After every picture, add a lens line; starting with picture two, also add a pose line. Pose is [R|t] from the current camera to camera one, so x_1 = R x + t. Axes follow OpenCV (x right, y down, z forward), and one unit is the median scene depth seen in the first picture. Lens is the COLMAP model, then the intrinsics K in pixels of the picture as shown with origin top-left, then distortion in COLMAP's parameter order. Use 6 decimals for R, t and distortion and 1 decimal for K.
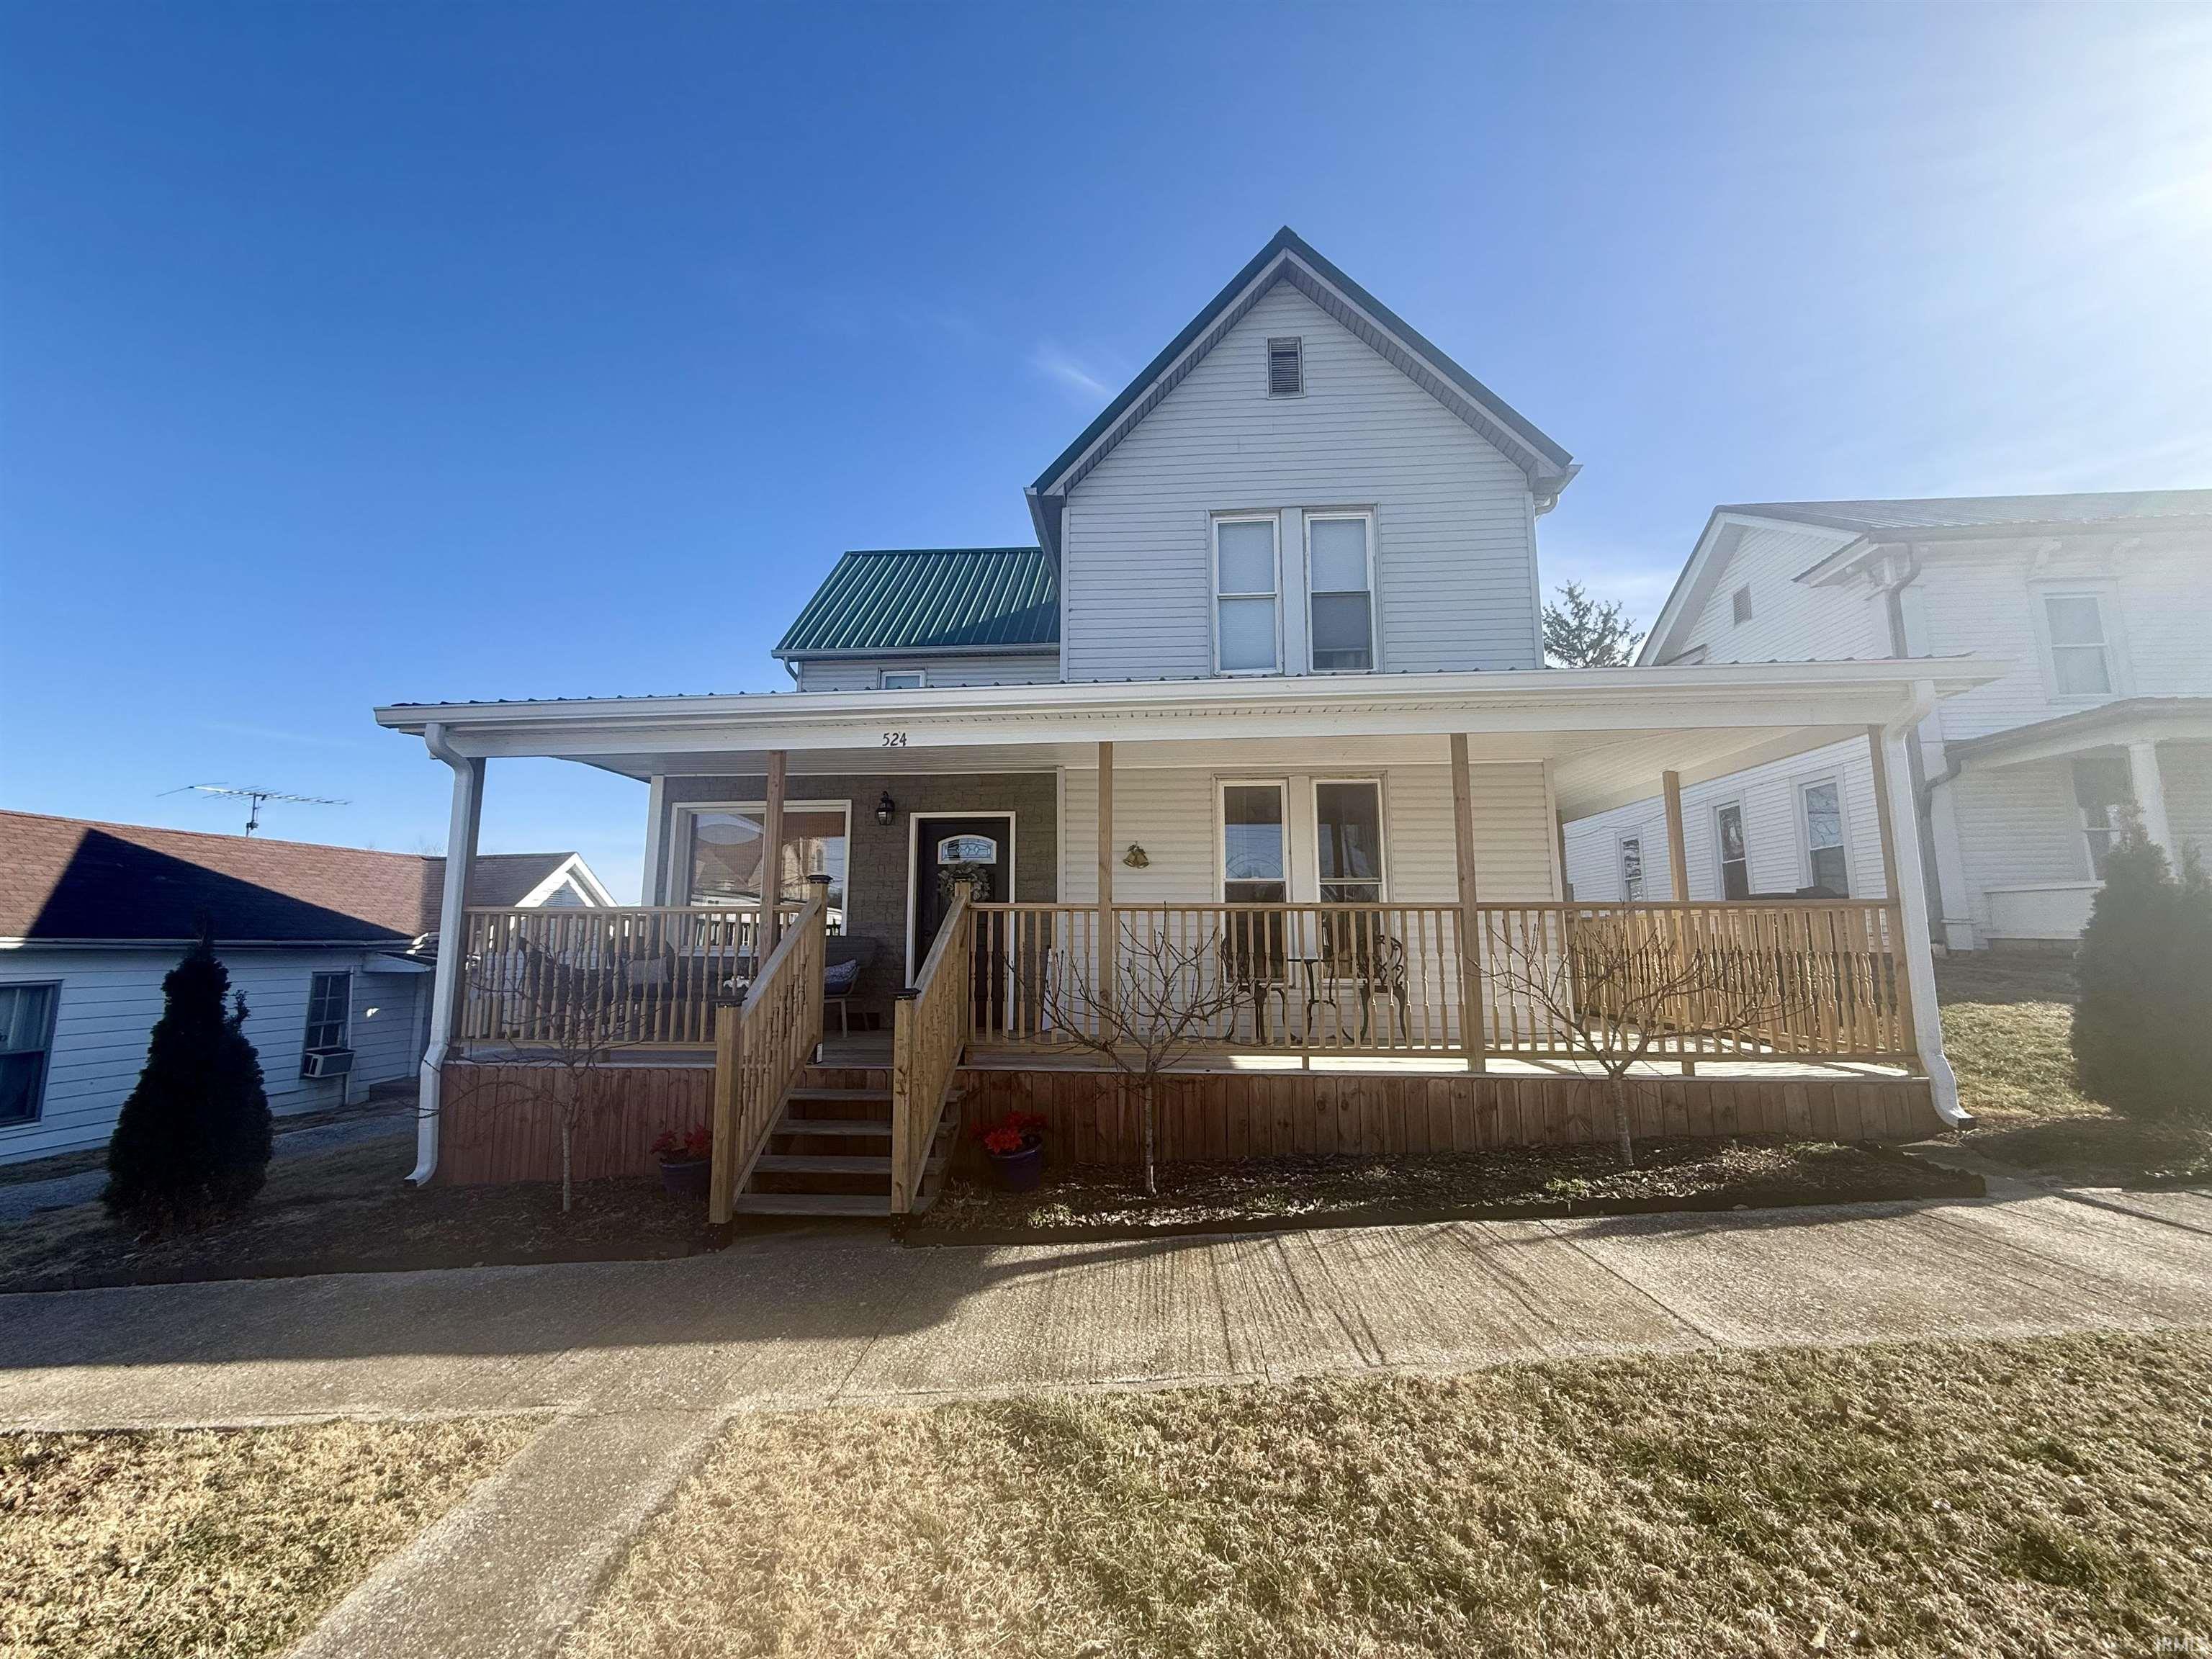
lens RADIAL K [[877.4, 0, 1098.0], [0, 877.4, 823.4], [0, 0, 1]] dist [-0.002322, -0.000015]
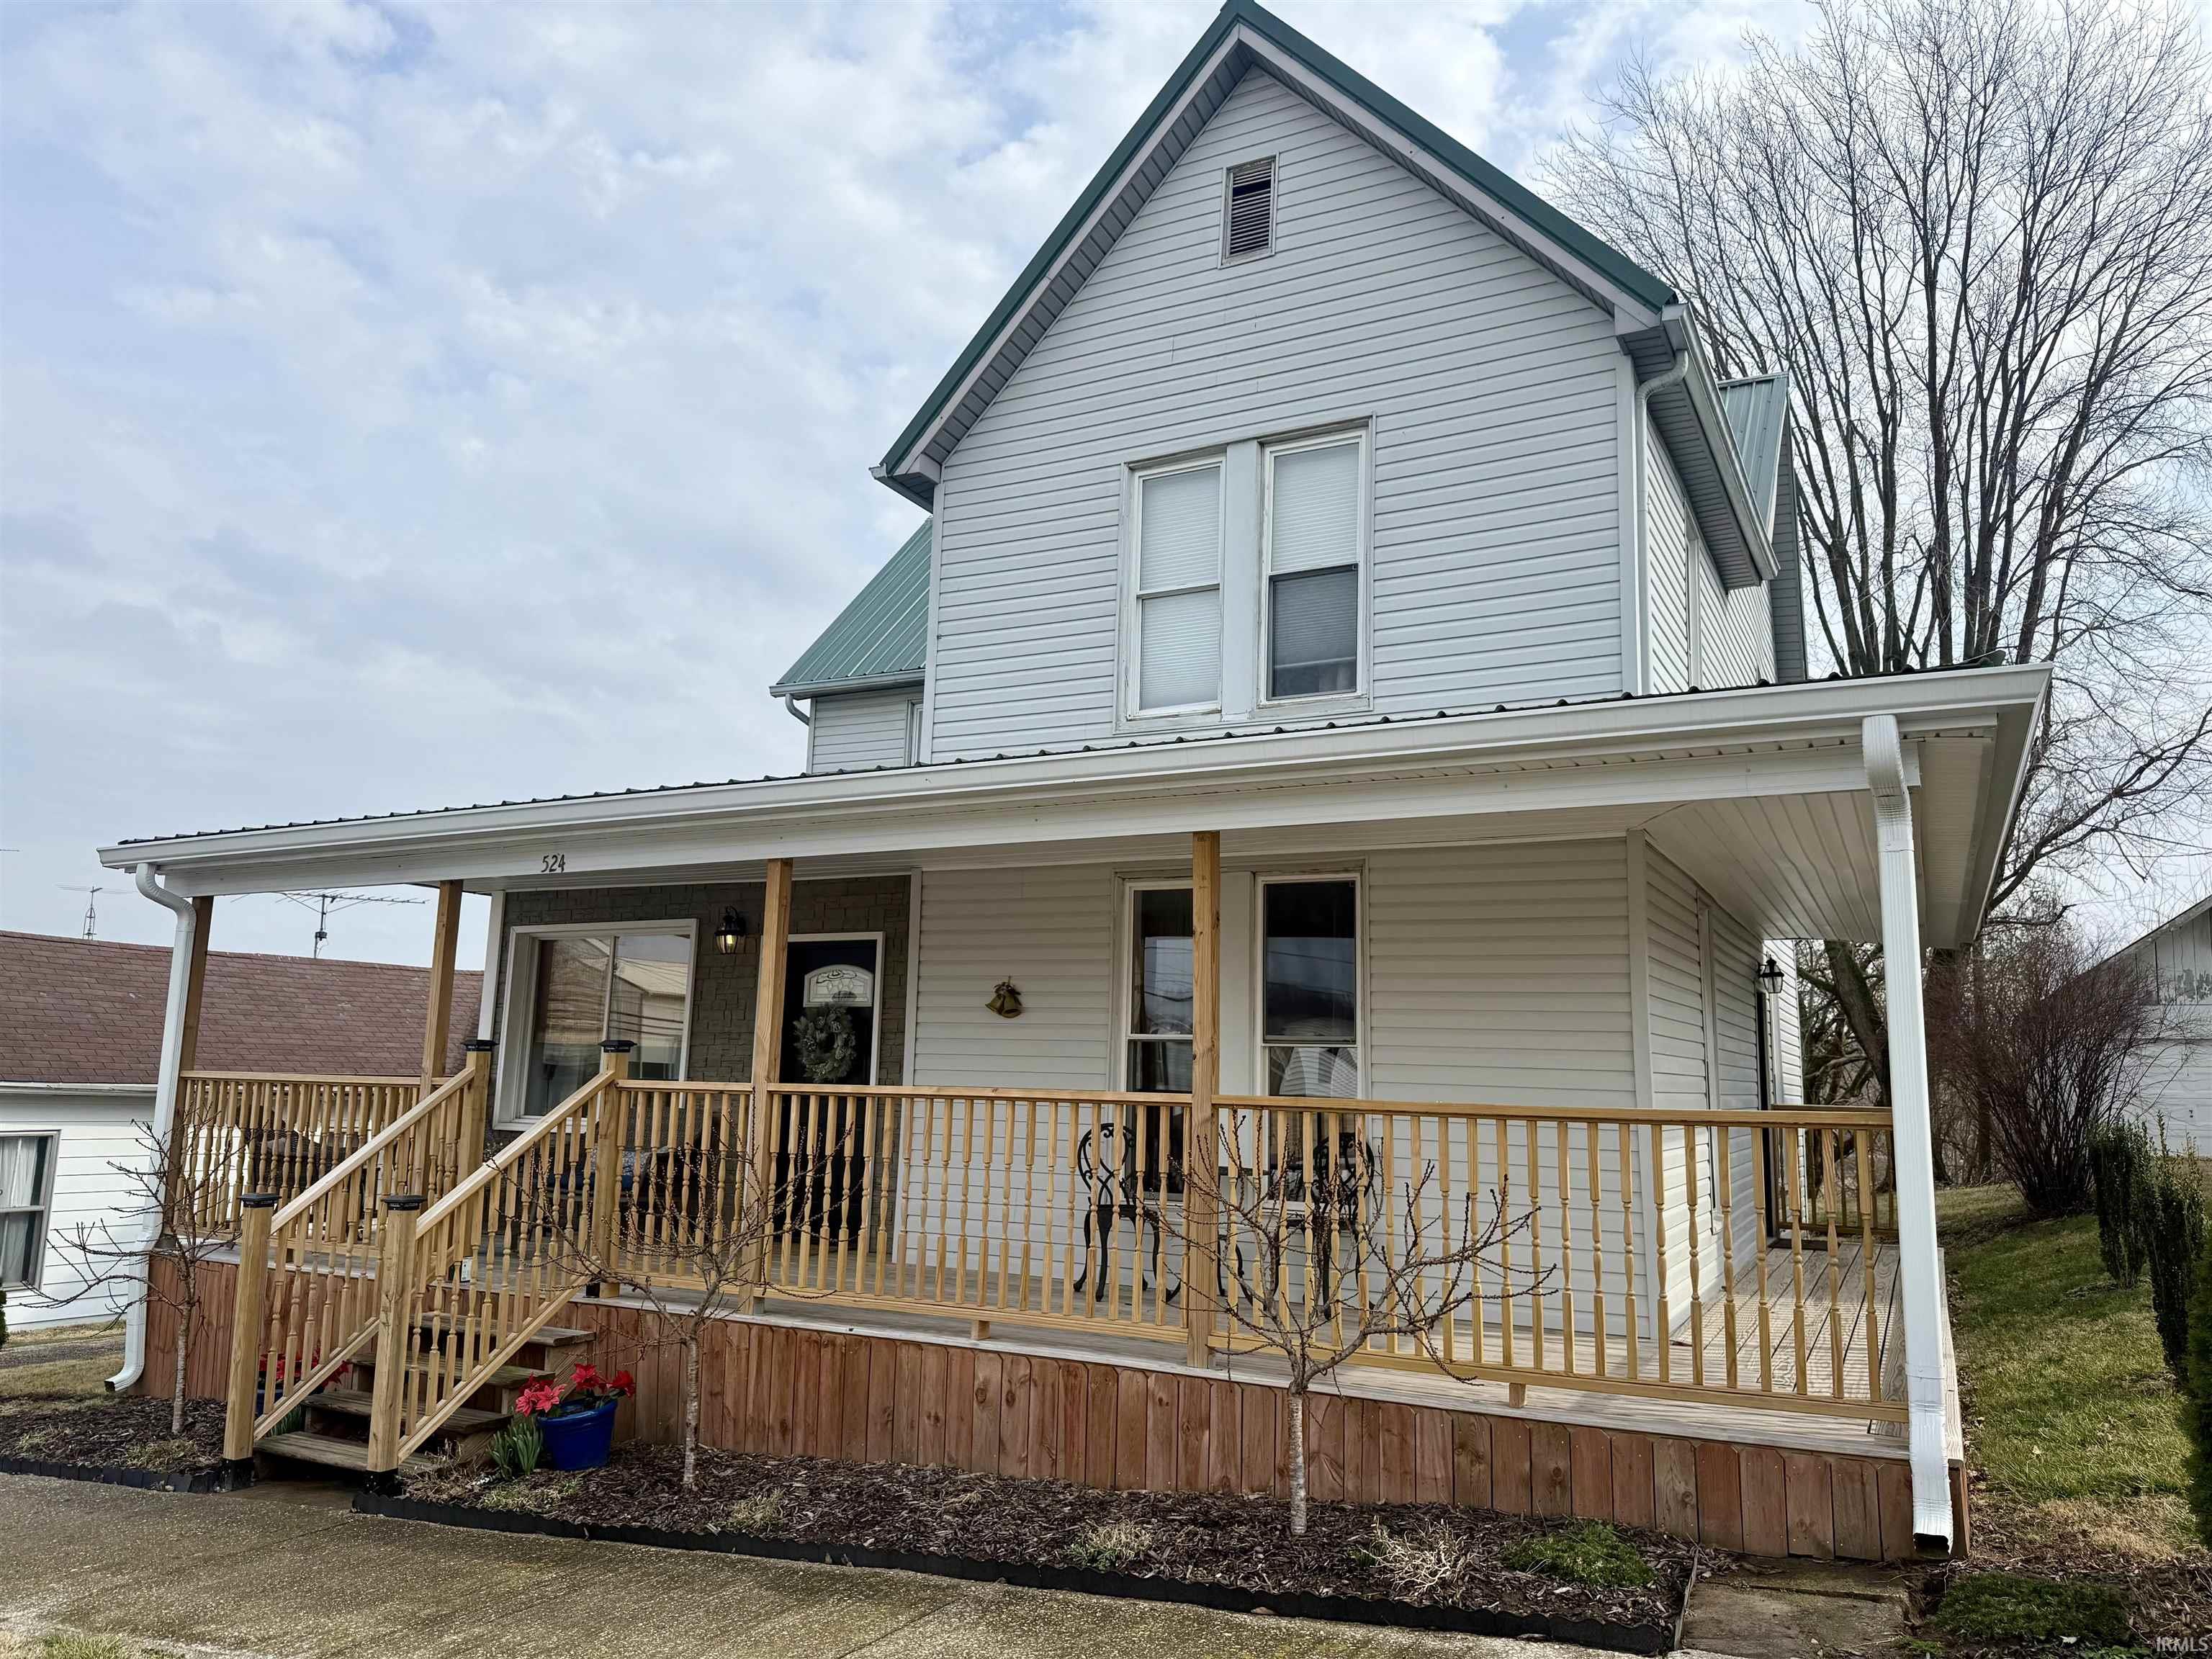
lens RADIAL K [[1549.4, 0, 1116.2], [0, 1549.4, 836.1], [0, 0, 1]] dist [0.041013, -0.008540]
pose [[0.917349, -0.039364, -0.396134, 0.569844], [0.029191, 0.999072, -0.031679, -0.045751], [0.397013, 0.017497, 0.917646, -0.048324]]
